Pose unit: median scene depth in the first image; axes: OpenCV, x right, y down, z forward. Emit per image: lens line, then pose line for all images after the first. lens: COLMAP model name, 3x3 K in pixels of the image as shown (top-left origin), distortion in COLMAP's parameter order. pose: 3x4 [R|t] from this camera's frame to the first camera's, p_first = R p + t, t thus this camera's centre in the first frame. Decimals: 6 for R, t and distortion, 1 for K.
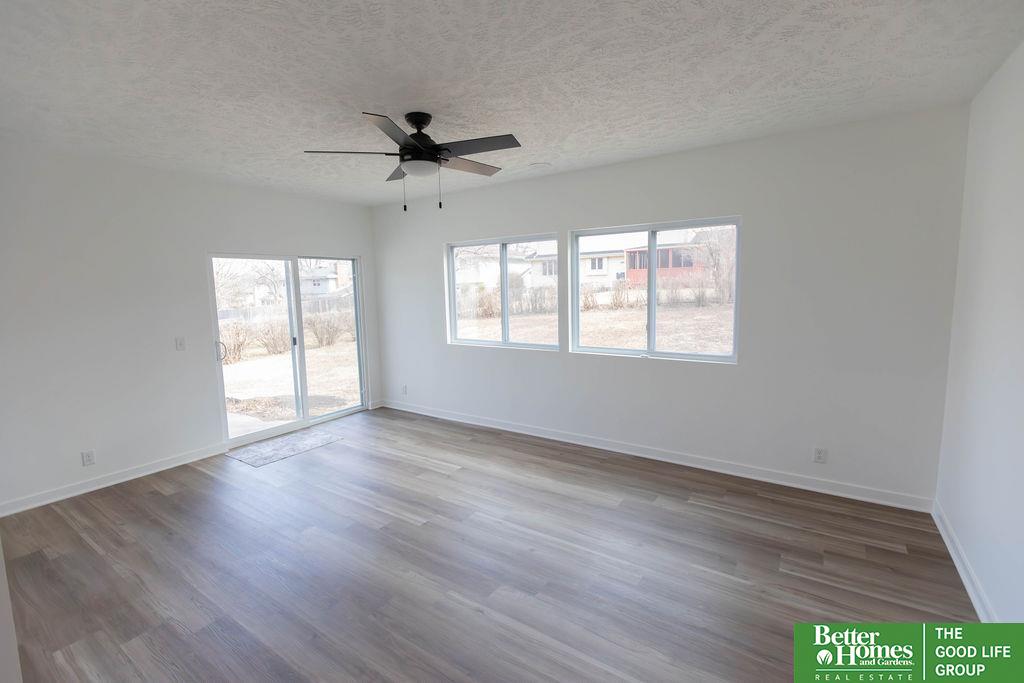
lens RADIAL K [[452.9, 0, 510.5], [0, 452.9, 336.3], [0, 0, 1]] dist [0.000971, -0.000131]
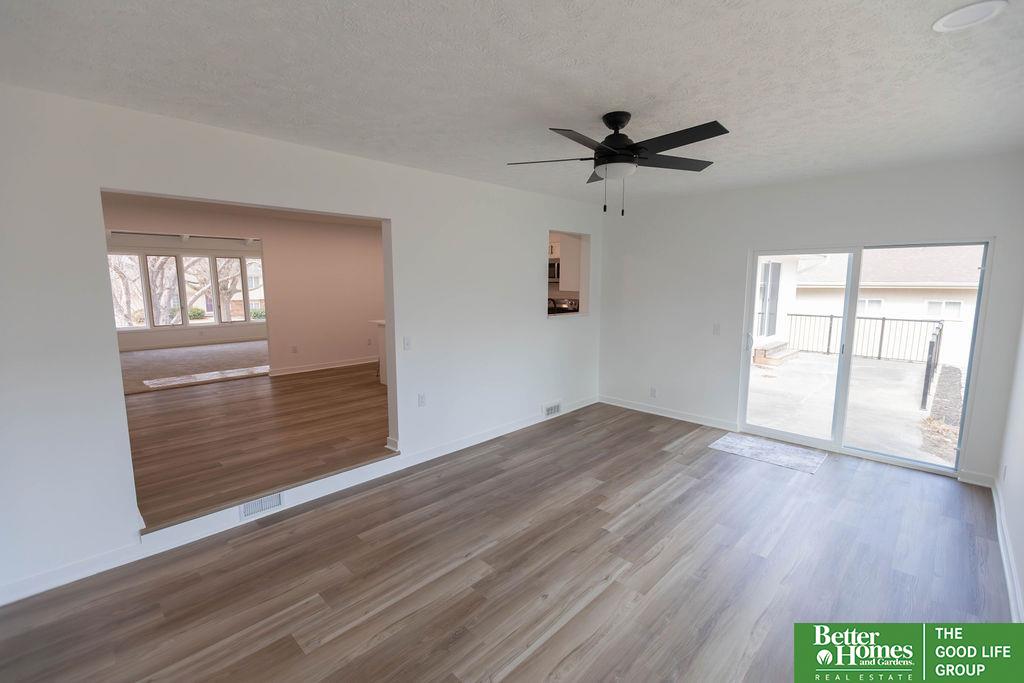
lens RADIAL K [[452.9, 0, 517.1], [0, 452.9, 339.3], [0, 0, 1]] dist [0.000971, -0.000131]
pose [[-0.170049, 0.150591, -0.973861, 0.645927], [-0.104437, 0.979935, 0.169766, -0.126526], [0.979886, 0.130576, -0.150910, 0.776368]]
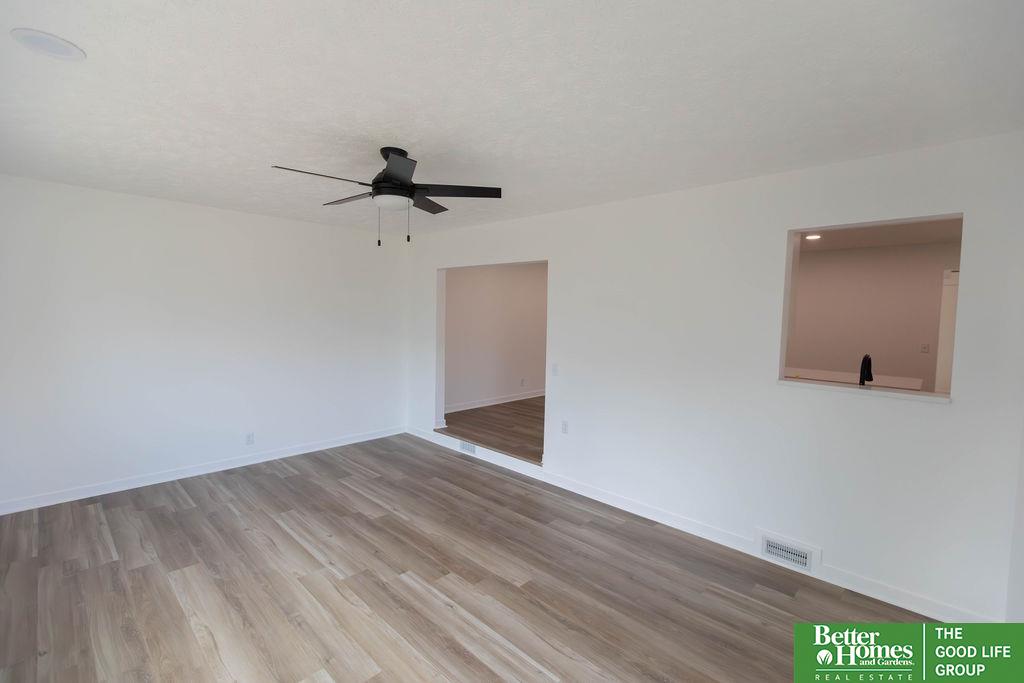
lens RADIAL K [[452.9, 0, 511.1], [0, 452.9, 342.8], [0, 0, 1]] dist [0.000971, -0.000131]
pose [[-0.986182, -0.010312, 0.165344, -0.479477], [0.018800, 0.984648, 0.173537, -0.184287], [-0.164595, 0.174247, -0.970848, 1.538183]]
